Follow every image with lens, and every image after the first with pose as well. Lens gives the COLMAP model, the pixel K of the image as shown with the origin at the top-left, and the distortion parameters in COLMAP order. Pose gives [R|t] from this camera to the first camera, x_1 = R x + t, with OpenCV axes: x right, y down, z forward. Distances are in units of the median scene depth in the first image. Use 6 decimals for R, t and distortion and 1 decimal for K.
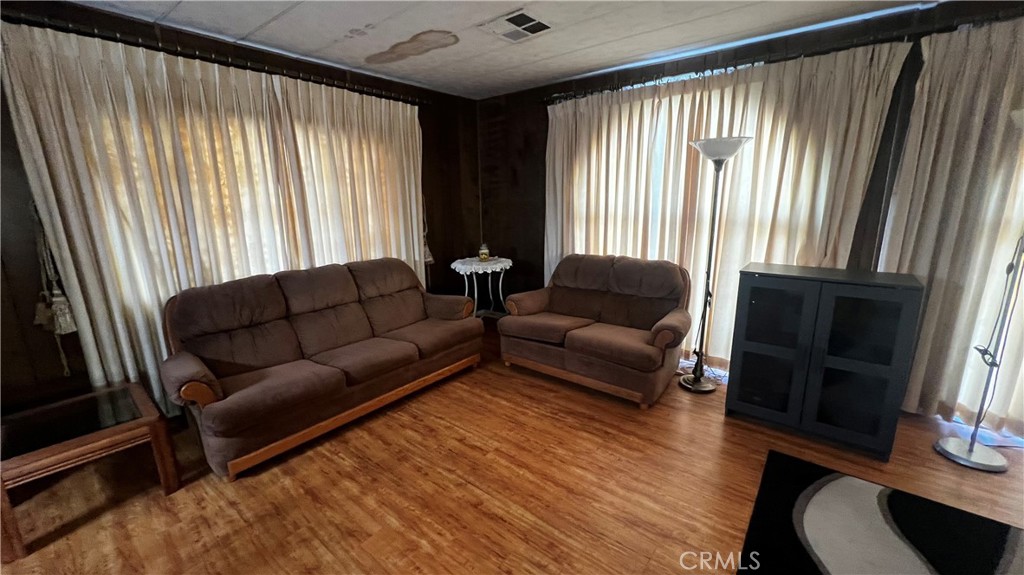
lens RADIAL K [[407.0, 0, 513.0], [0, 407.0, 290.8], [0, 0, 1]] dist [-0.004152, 0.000449]
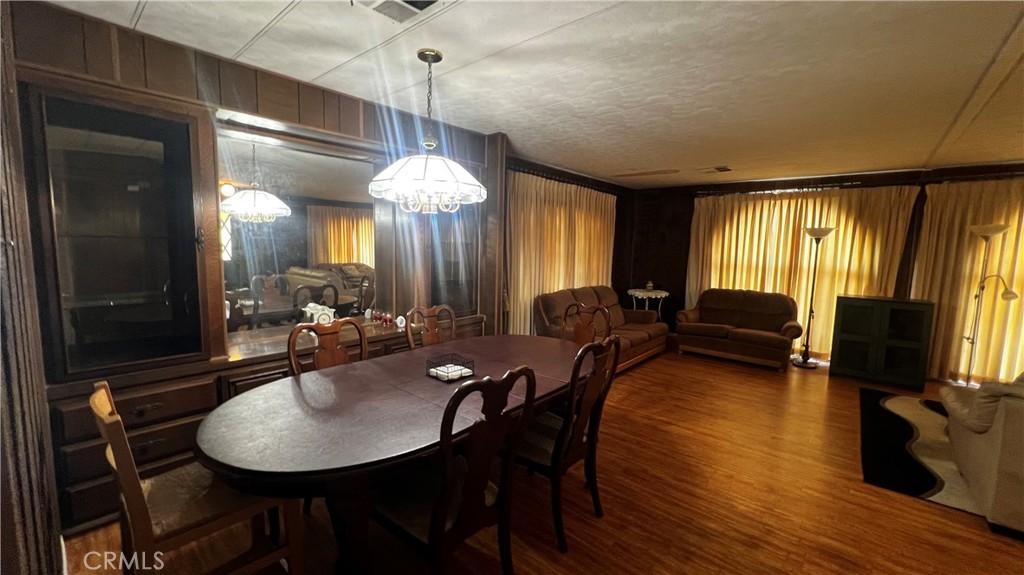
lens RADIAL K [[407.0, 0, 507.0], [0, 407.0, 288.8], [0, 0, 1]] dist [-0.004152, 0.000449]
pose [[0.998536, 0.040452, -0.035917, -0.873100], [-0.044296, 0.992535, -0.113632, 0.190644], [0.031052, 0.115056, 0.992873, -0.899991]]
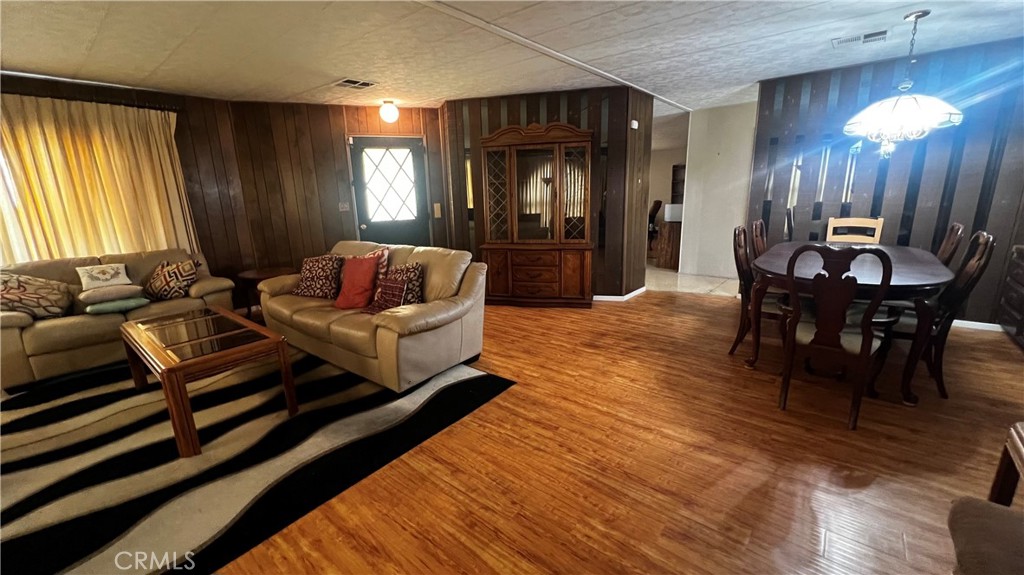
lens RADIAL K [[407.0, 0, 513.4], [0, 407.0, 285.5], [0, 0, 1]] dist [-0.004152, 0.000449]
pose [[-0.998572, 0.051161, 0.015398, -0.035901], [0.052720, 0.896780, 0.439324, -0.225503], [0.008667, 0.439508, -0.898197, 1.063619]]
